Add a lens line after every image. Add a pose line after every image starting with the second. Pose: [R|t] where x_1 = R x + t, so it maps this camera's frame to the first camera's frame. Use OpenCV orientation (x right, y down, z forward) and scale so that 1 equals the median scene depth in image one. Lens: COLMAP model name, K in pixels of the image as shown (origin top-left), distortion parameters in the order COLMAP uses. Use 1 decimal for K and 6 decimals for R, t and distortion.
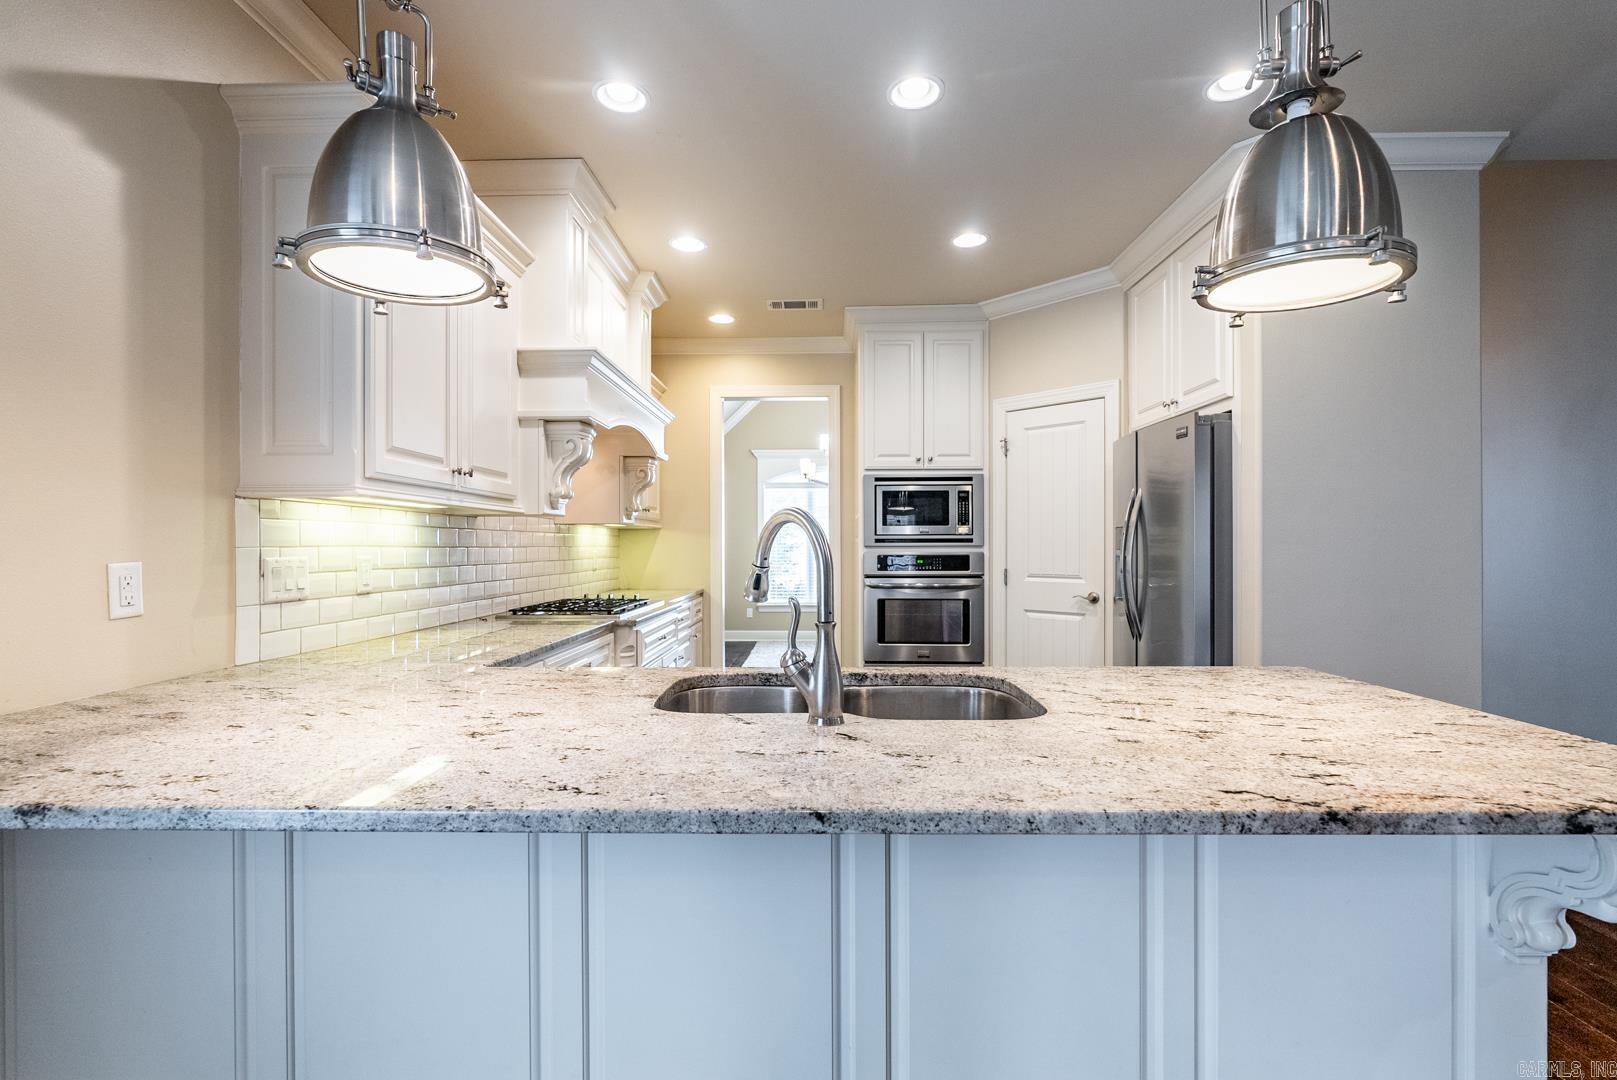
lens RADIAL K [[717.2, 0, 796.7], [0, 717.2, 547.3], [0, 0, 1]] dist [-0.006389, 0.000399]
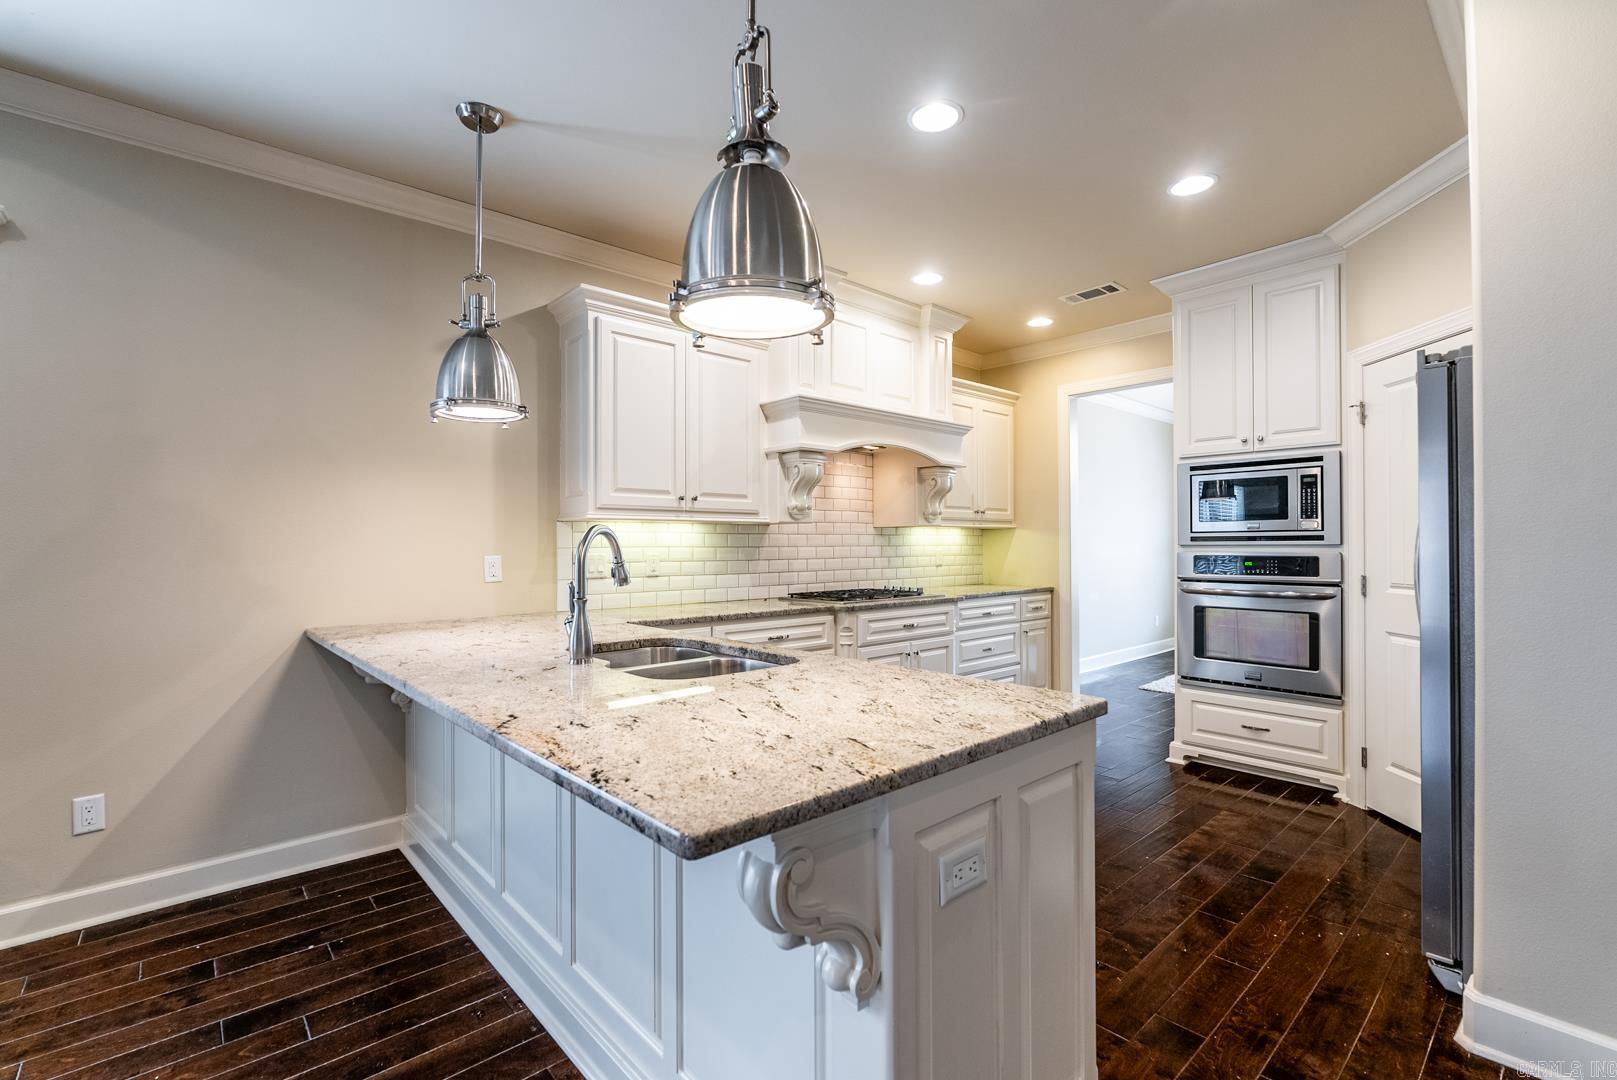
lens RADIAL K [[717.2, 0, 819.8], [0, 717.2, 537.3], [0, 0, 1]] dist [-0.006389, 0.000399]
pose [[0.703592, -0.009871, -0.710536, 0.411429], [0.001879, 0.999926, -0.012031, -0.001776], [0.710602, 0.007130, 0.703558, 0.070448]]
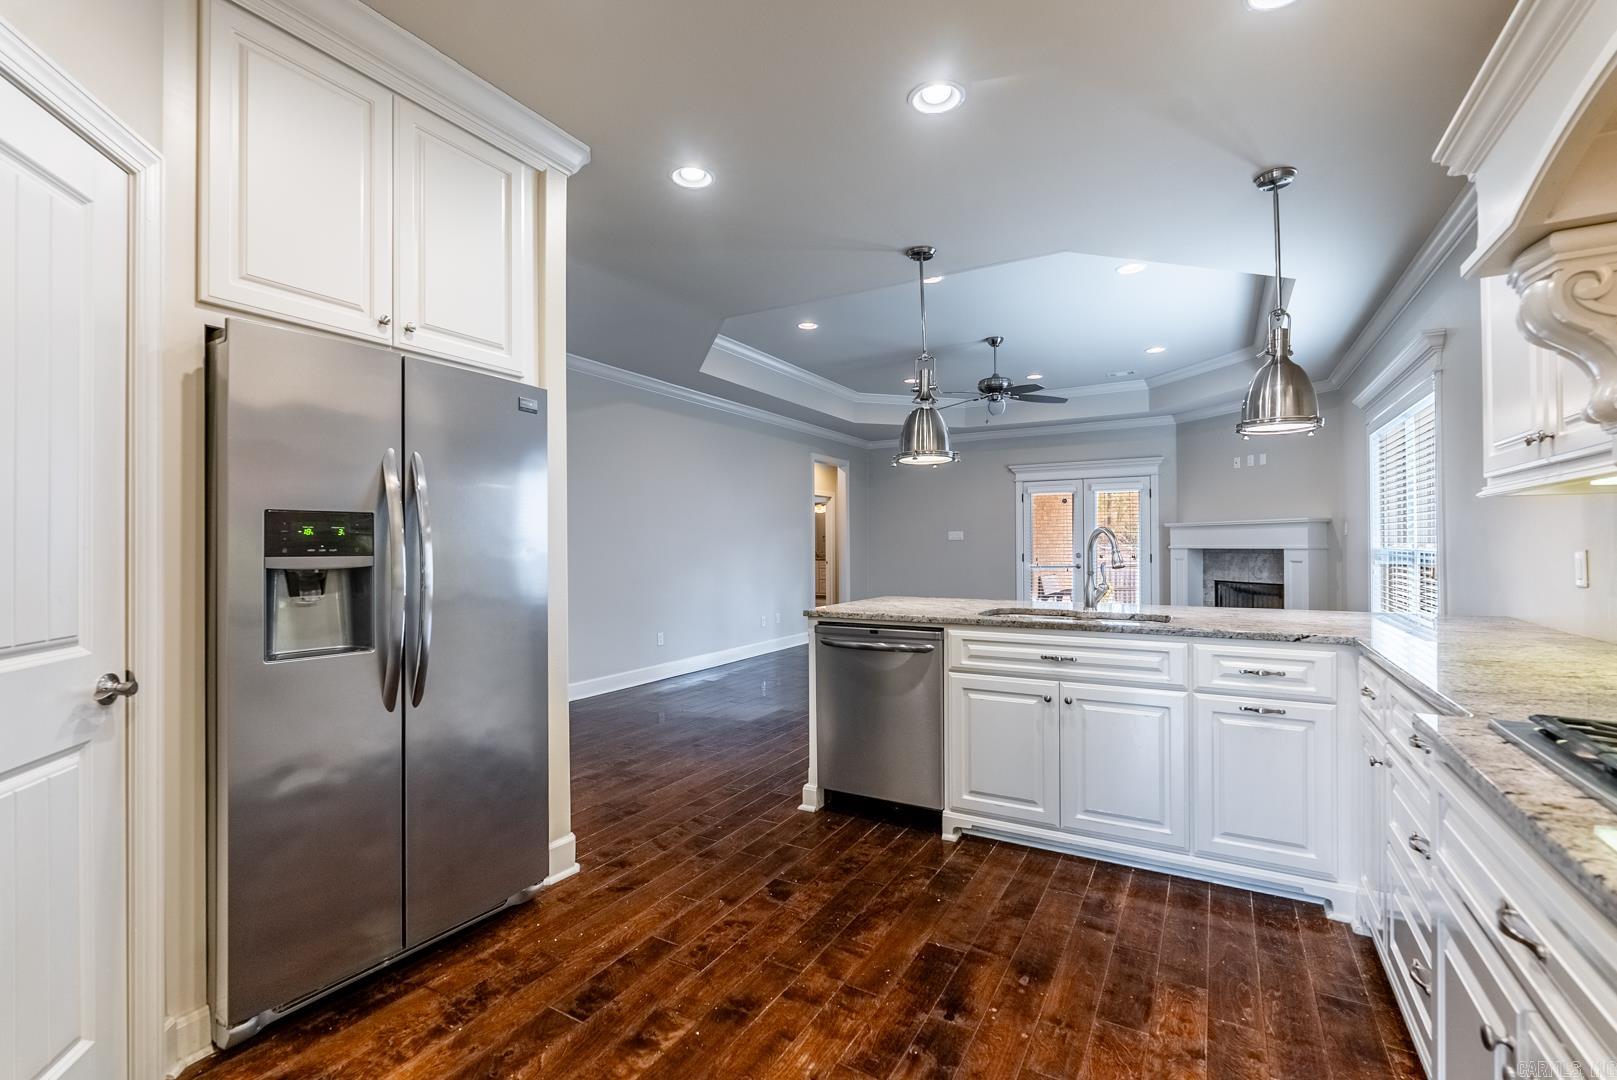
lens RADIAL K [[717.2, 0, 812.9], [0, 717.2, 535.8], [0, 0, 1]] dist [-0.006389, 0.000399]
pose [[-0.885560, 0.010384, 0.464409, -0.072110], [0.006777, 0.999933, -0.009436, -0.003183], [-0.464476, -0.005209, -0.885570, 1.025624]]
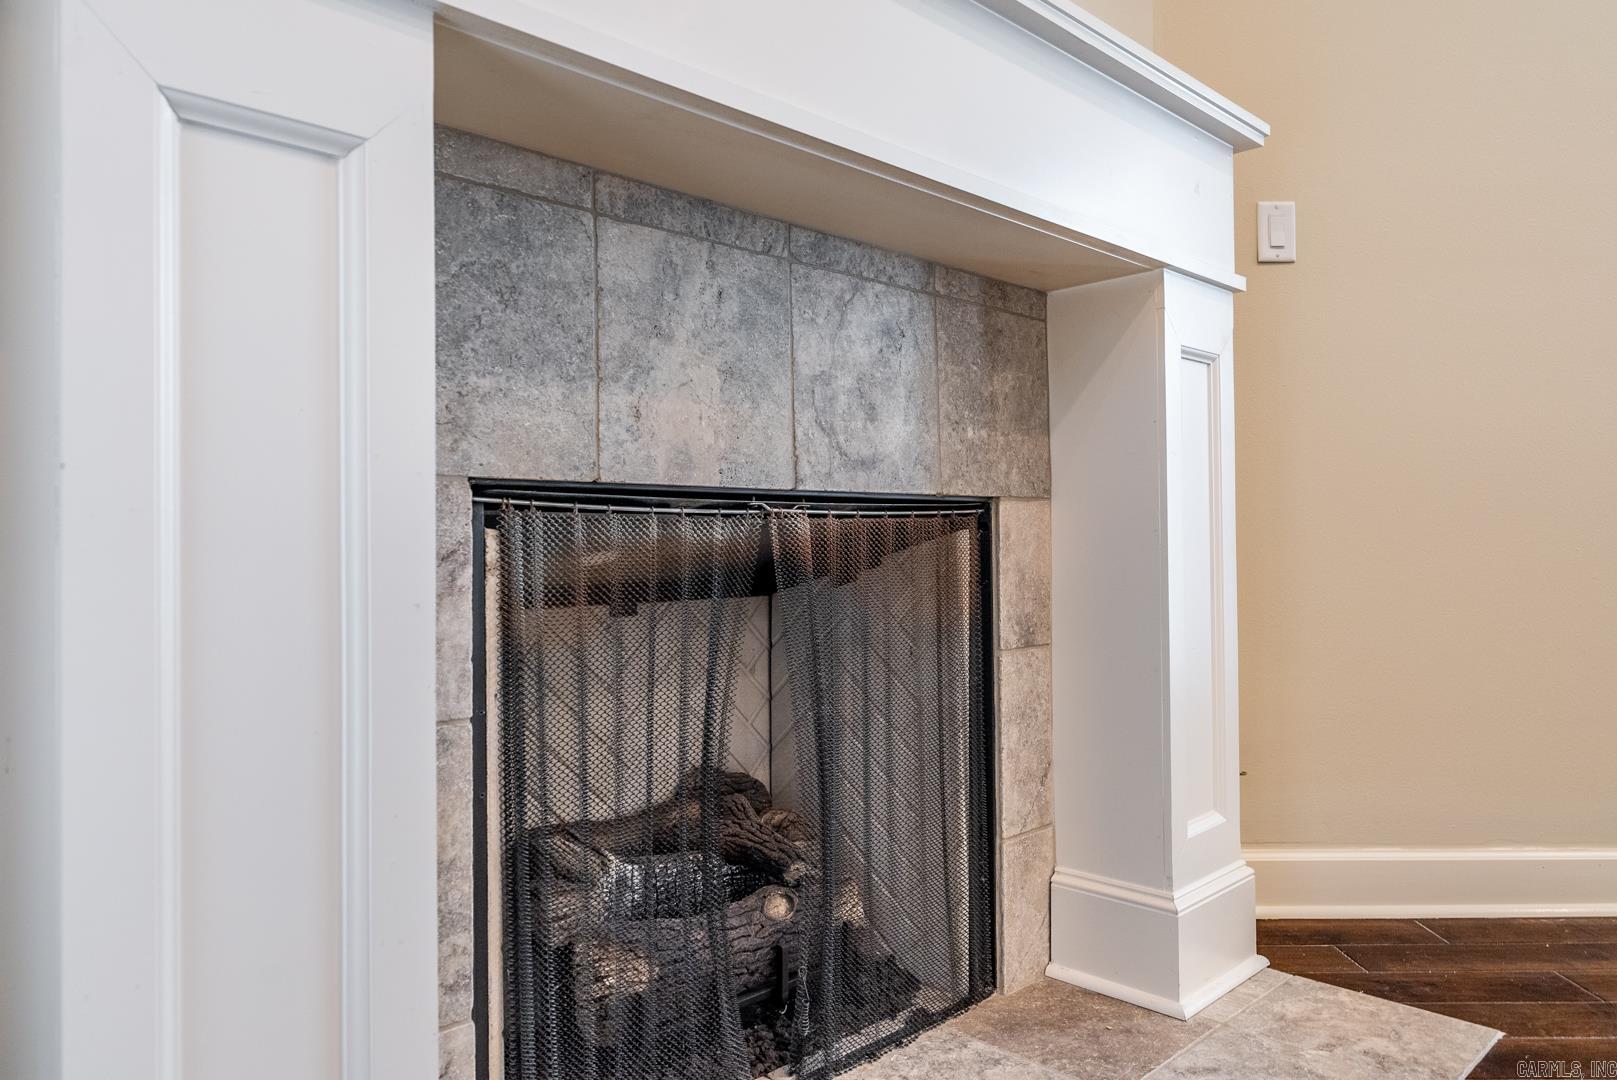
lens RADIAL K [[1106.4, 0, 813.4], [0, 1106.4, 542.4], [0, 0, 1]] dist [-0.006348, -0.000601]
pose [[0.031812, -0.002521, -0.999491, 0.125928], [0.009288, 0.999954, -0.002227, 0.111578], [0.999451, -0.009213, 0.031834, -0.918789]]
